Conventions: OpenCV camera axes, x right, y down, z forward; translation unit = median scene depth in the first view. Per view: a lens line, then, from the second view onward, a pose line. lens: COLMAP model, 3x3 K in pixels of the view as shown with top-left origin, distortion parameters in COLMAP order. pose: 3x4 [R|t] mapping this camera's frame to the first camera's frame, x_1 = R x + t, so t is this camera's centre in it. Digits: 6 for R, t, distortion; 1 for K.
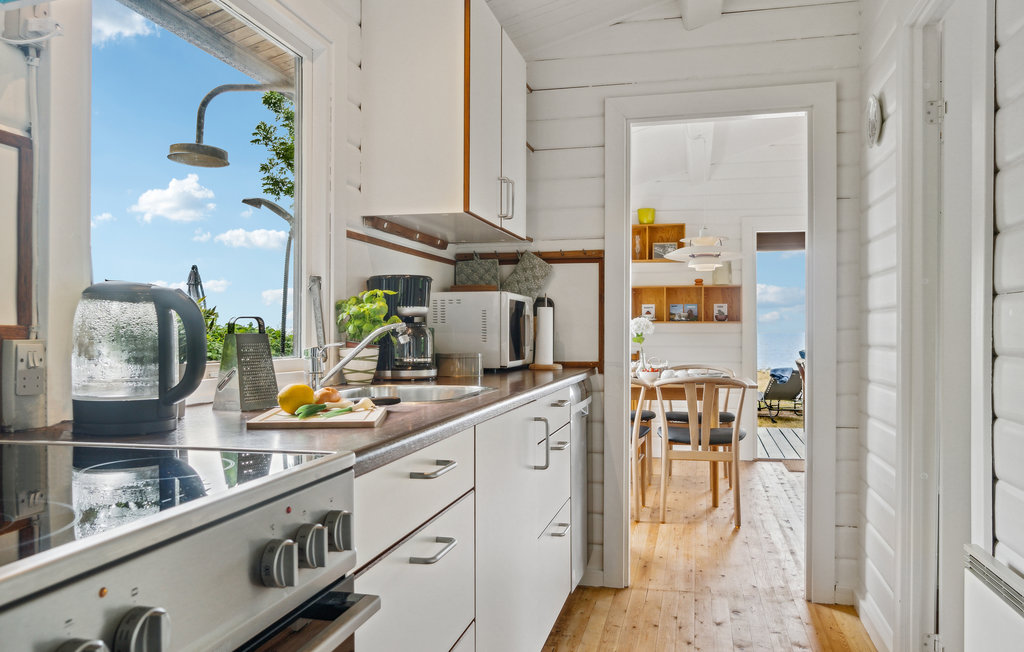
lens RADIAL K [[809.6, 0, 510.8], [0, 809.6, 327.1], [0, 0, 1]] dist [0.006011, -0.000312]
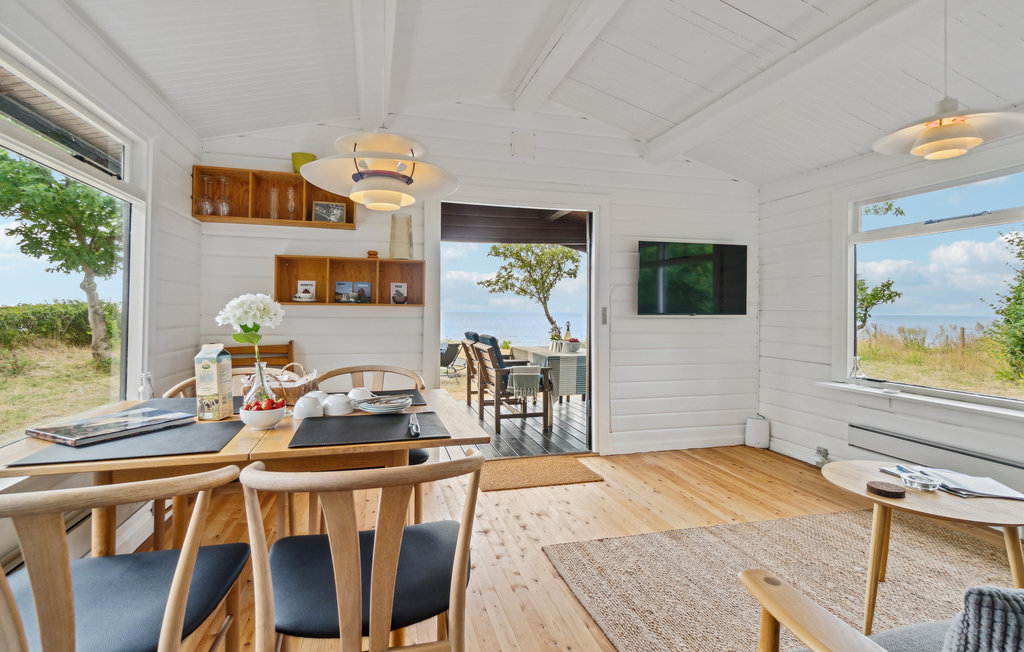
lens RADIAL K [[461.3, 0, 497.8], [0, 461.3, 304.8], [0, 0, 1]] dist [0.001234, 0.000103]
pose [[0.881698, 0.016117, 0.471539, 0.127175], [-0.013248, 0.999868, -0.009404, -0.003304], [-0.471628, 0.002044, 0.881795, 0.540314]]
